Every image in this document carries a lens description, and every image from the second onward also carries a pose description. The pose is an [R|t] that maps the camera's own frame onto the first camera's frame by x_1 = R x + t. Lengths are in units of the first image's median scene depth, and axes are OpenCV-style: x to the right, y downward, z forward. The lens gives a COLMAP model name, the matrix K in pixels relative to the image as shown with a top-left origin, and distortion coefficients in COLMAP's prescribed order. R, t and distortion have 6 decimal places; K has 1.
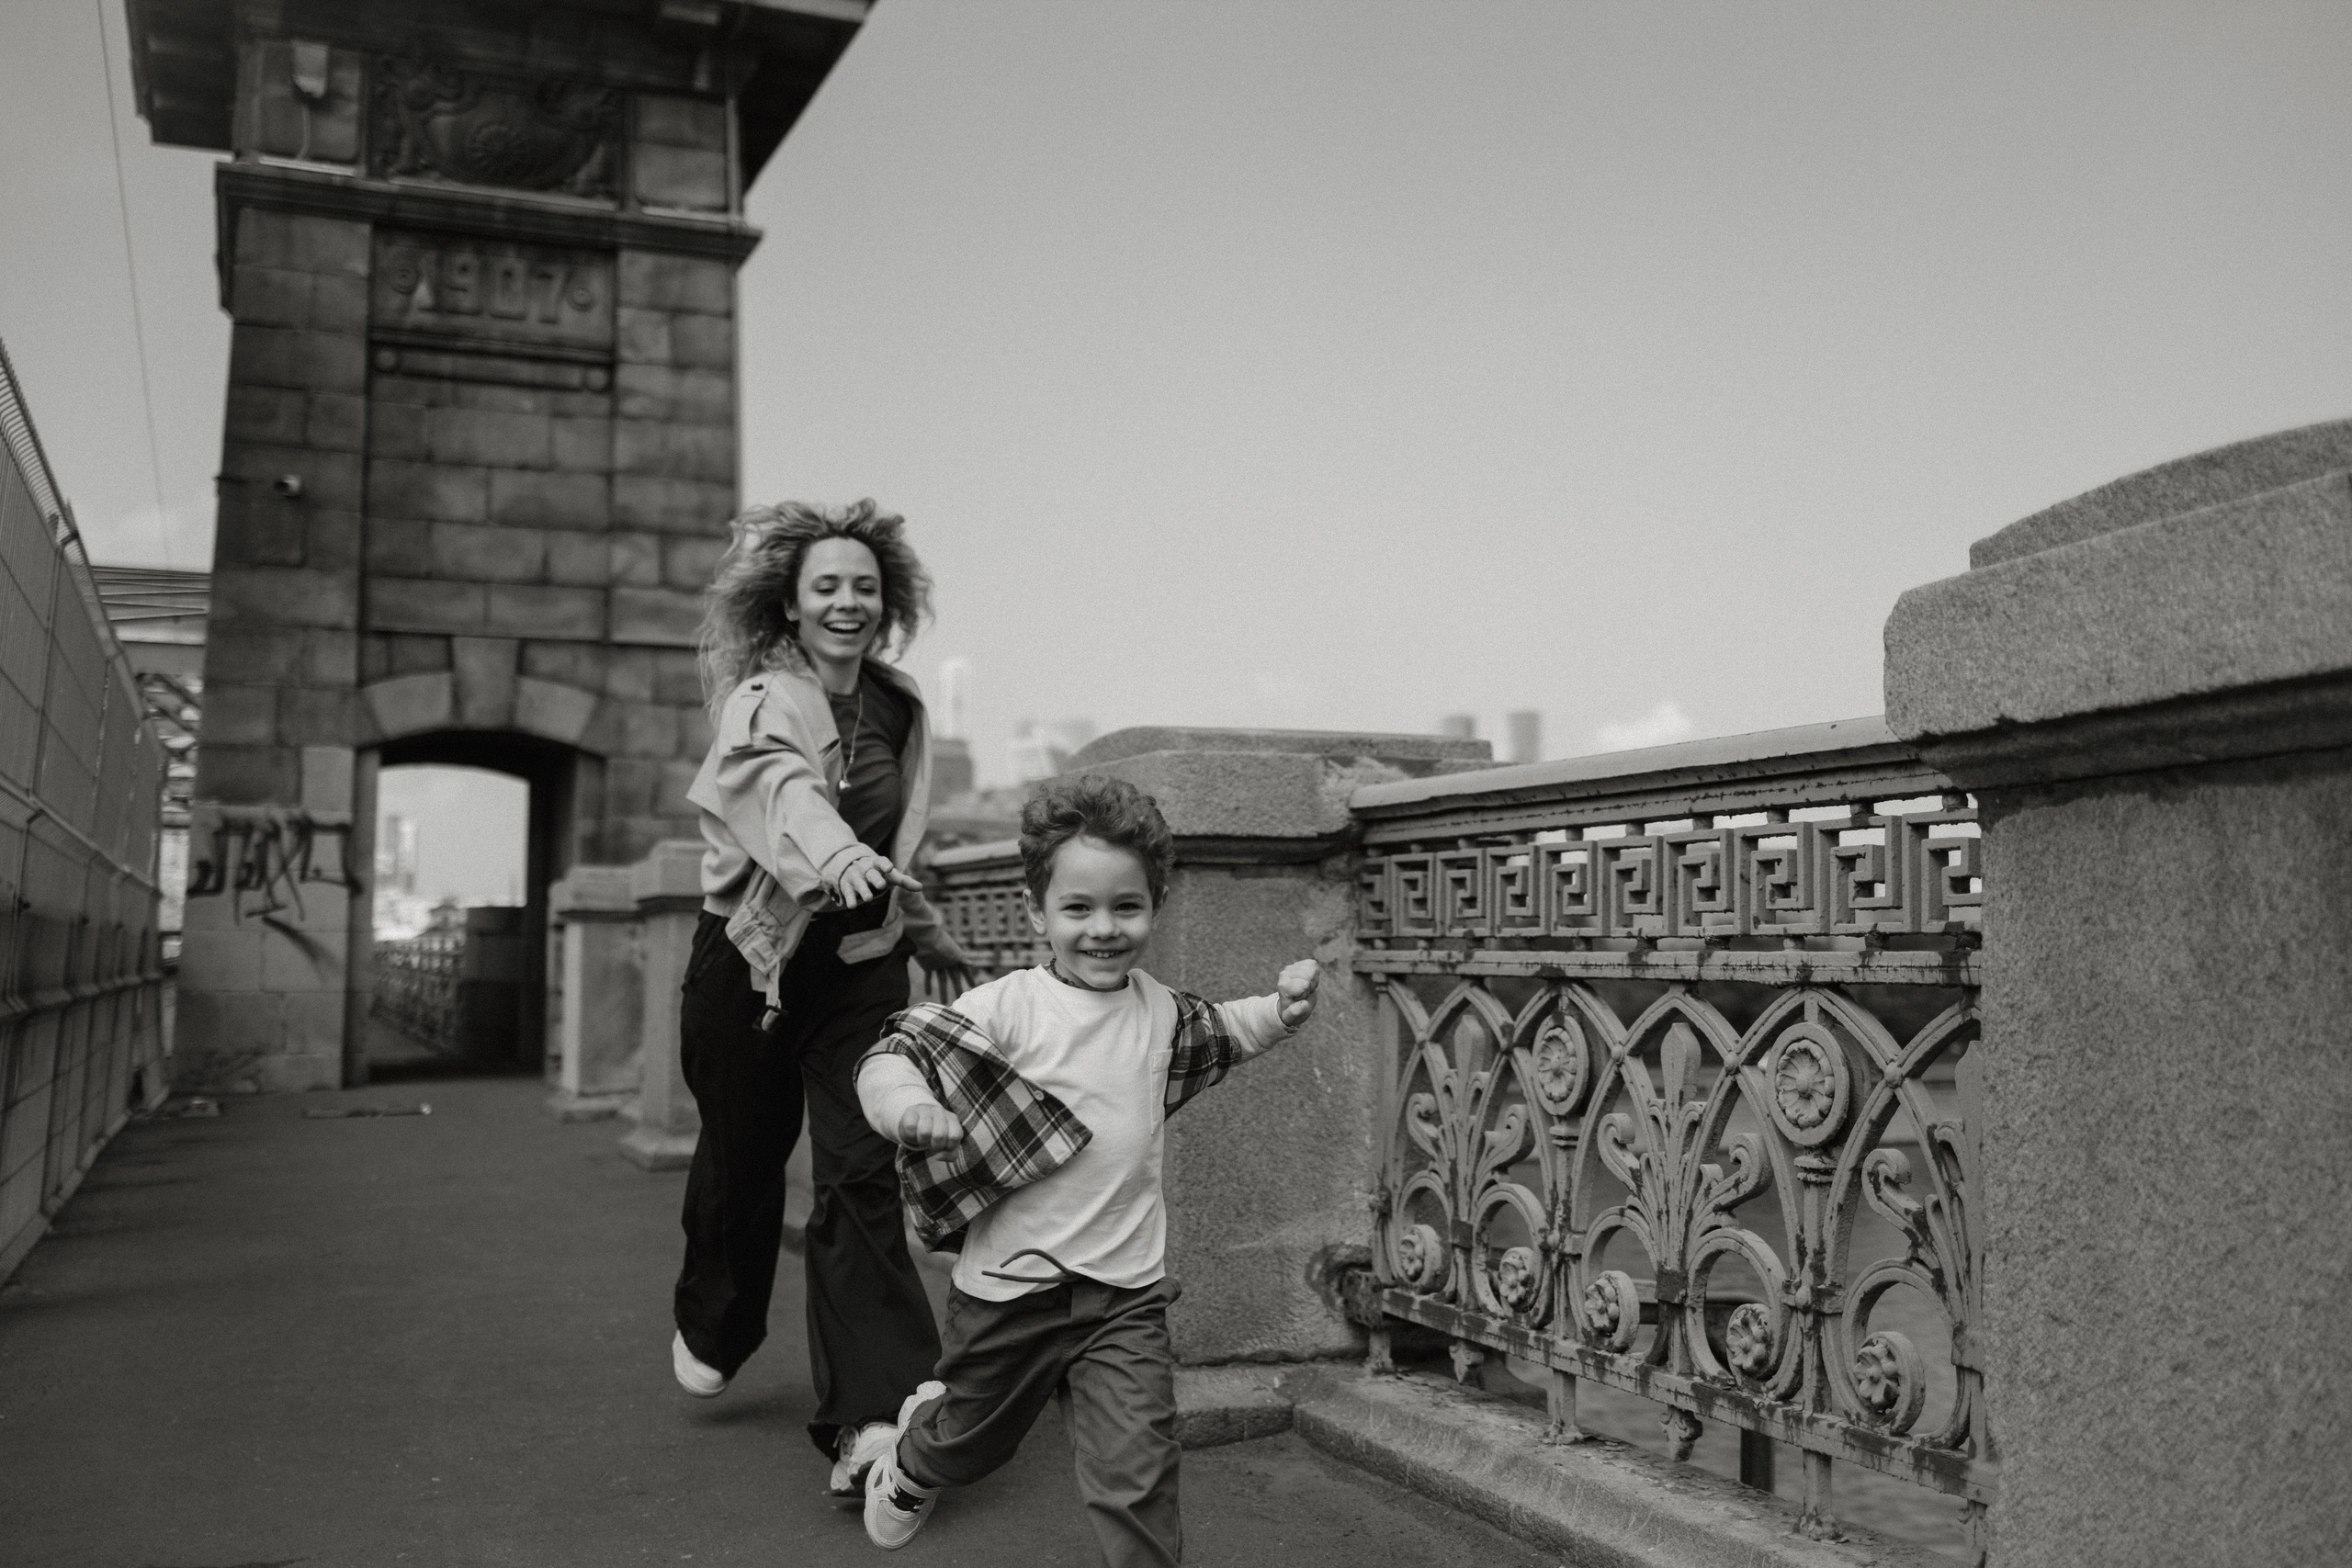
lens RADIAL K [[2231.1, 0, 1127.7], [0, 2231.1, 808.7], [0, 0, 1]] dist [-0.011895, -0.013922]
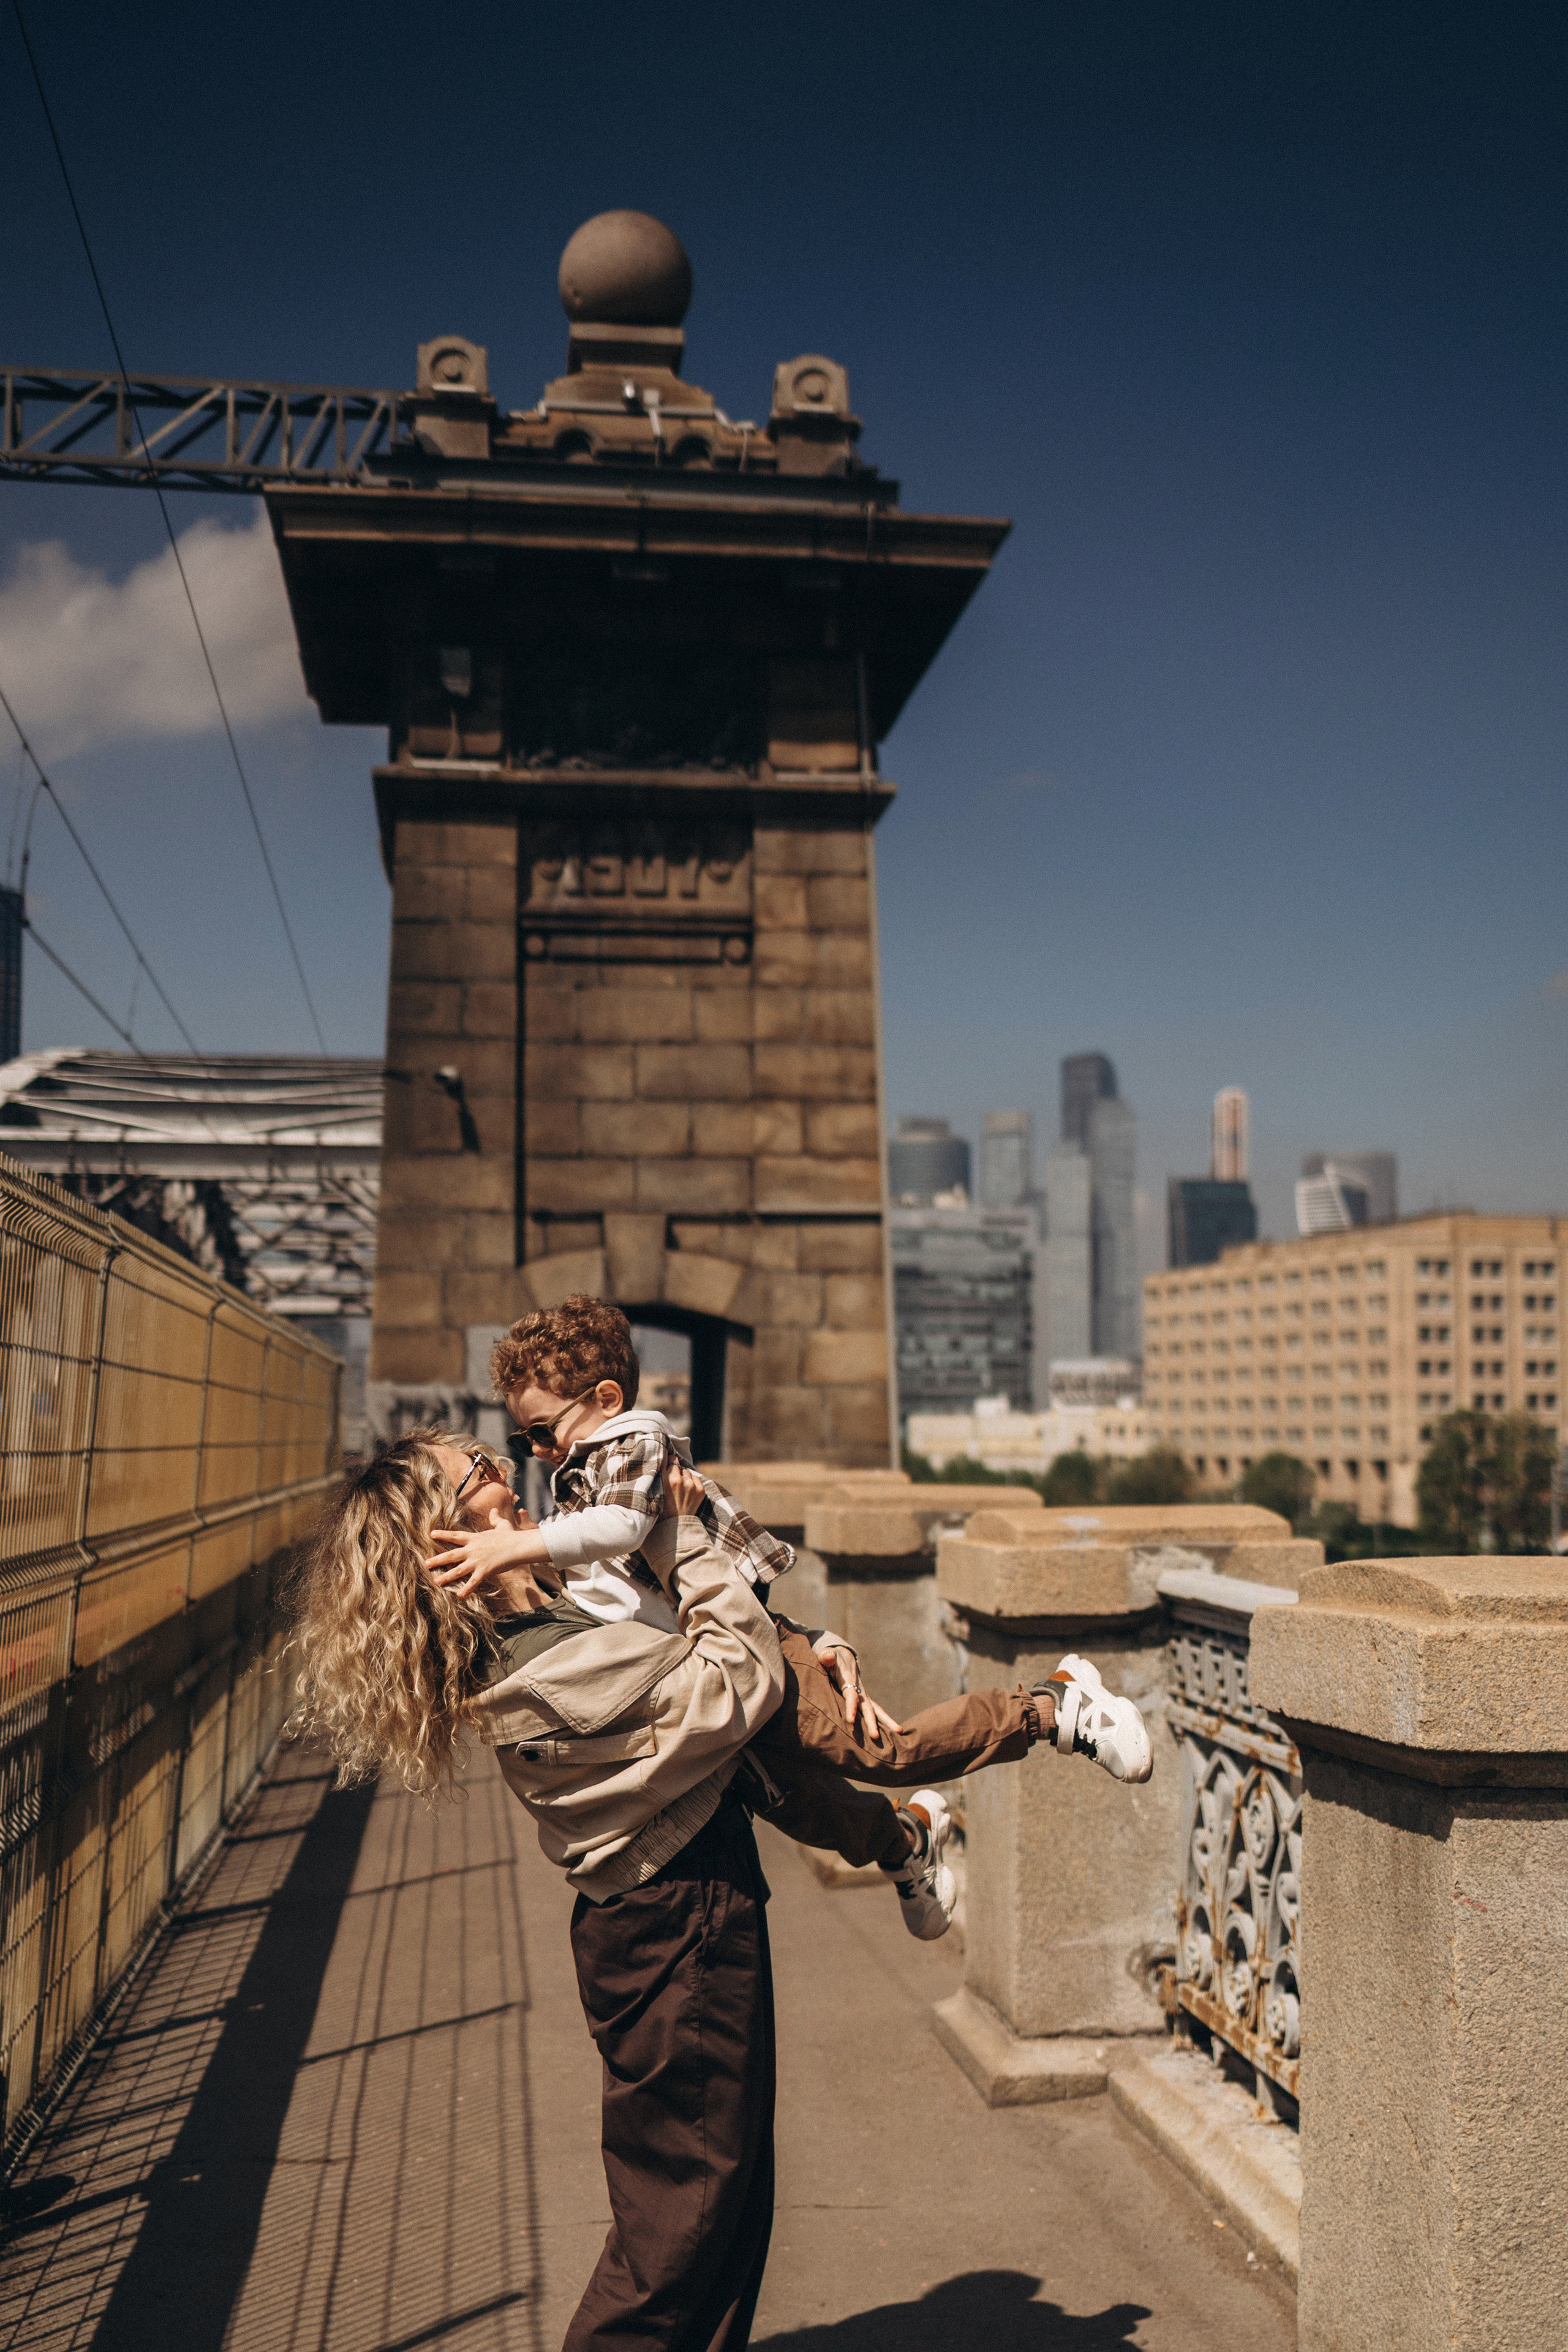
lens RADIAL K [[2544.0, 0, 812.3], [0, 2544.0, 1273.8], [0, 0, 1]] dist [-0.019044, -0.013229]
pose [[0.970551, -0.025454, -0.239547, 0.069787], [0.026348, 0.999653, 0.000528, -0.049065], [0.239450, -0.006824, 0.970885, -0.111094]]
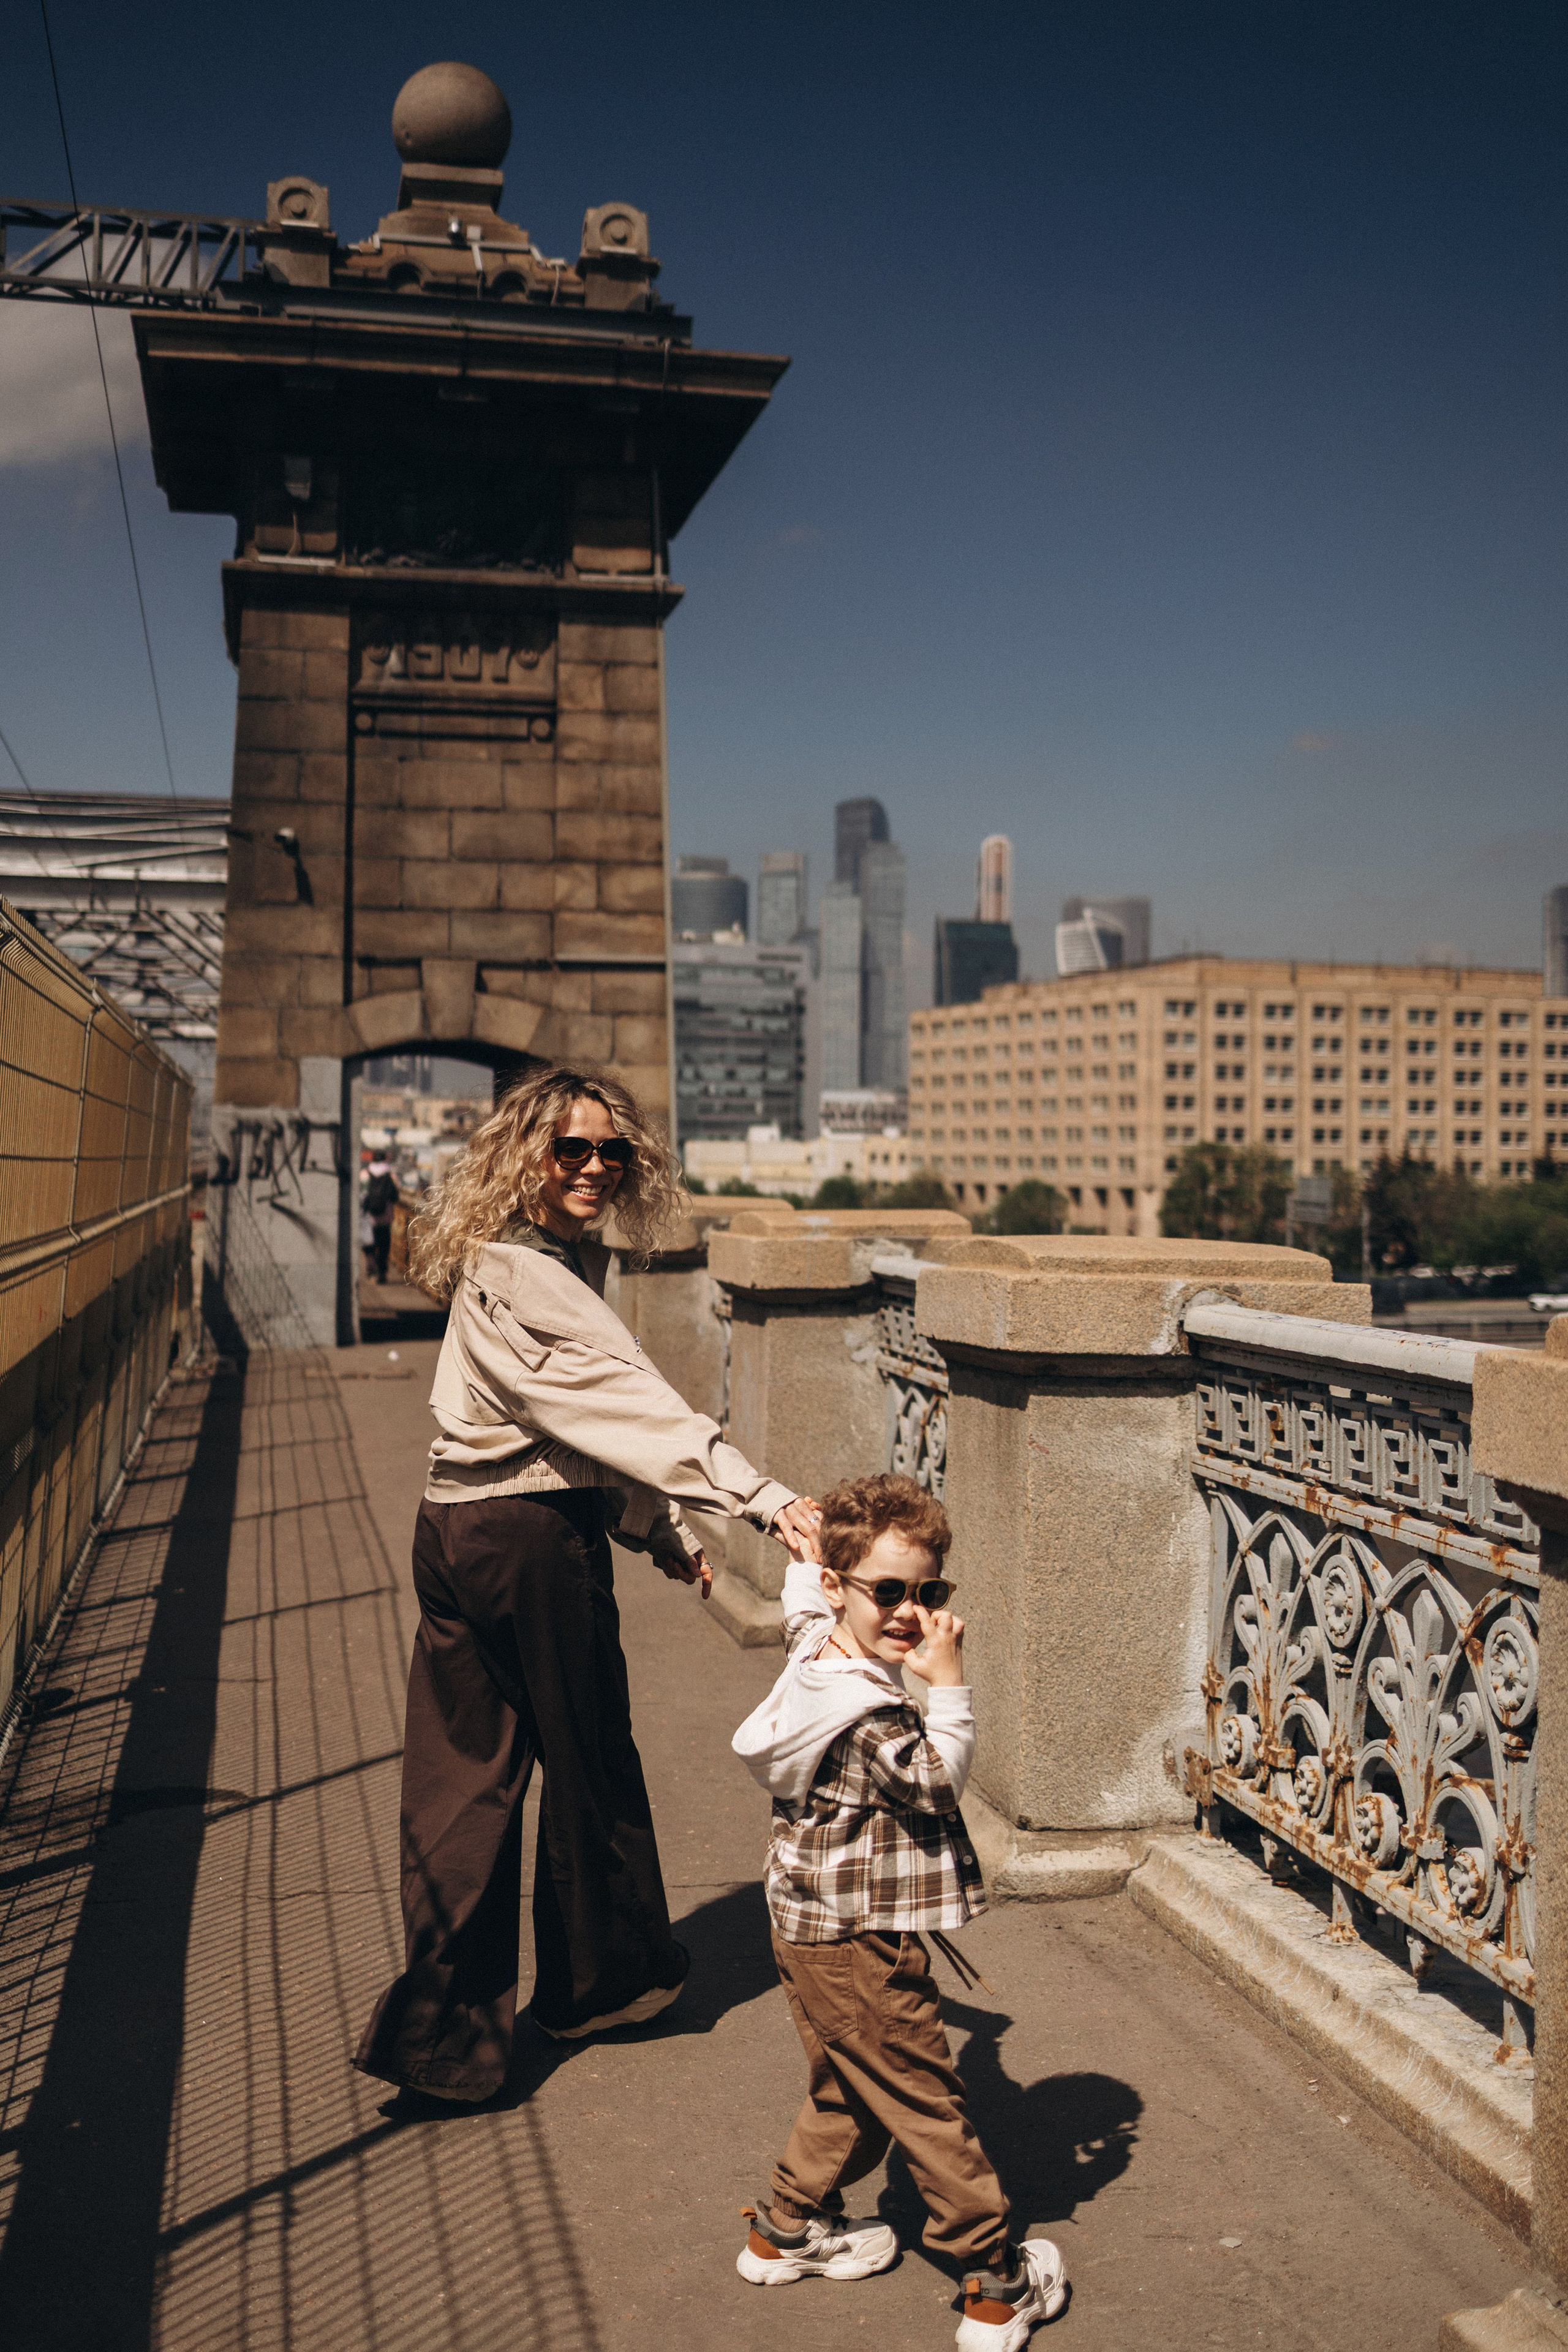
lens RADIAL K [[2426.8, 0, 708.1], [0, 2426.8, 1064.5], [0, 0, 1]] dist [-0.027074, -0.026418]
pose [[0.980909, -0.005452, -0.194392, 0.090886], [0.010650, 0.999613, 0.025705, -0.054977], [0.194177, -0.027284, 0.980587, -0.217083]]
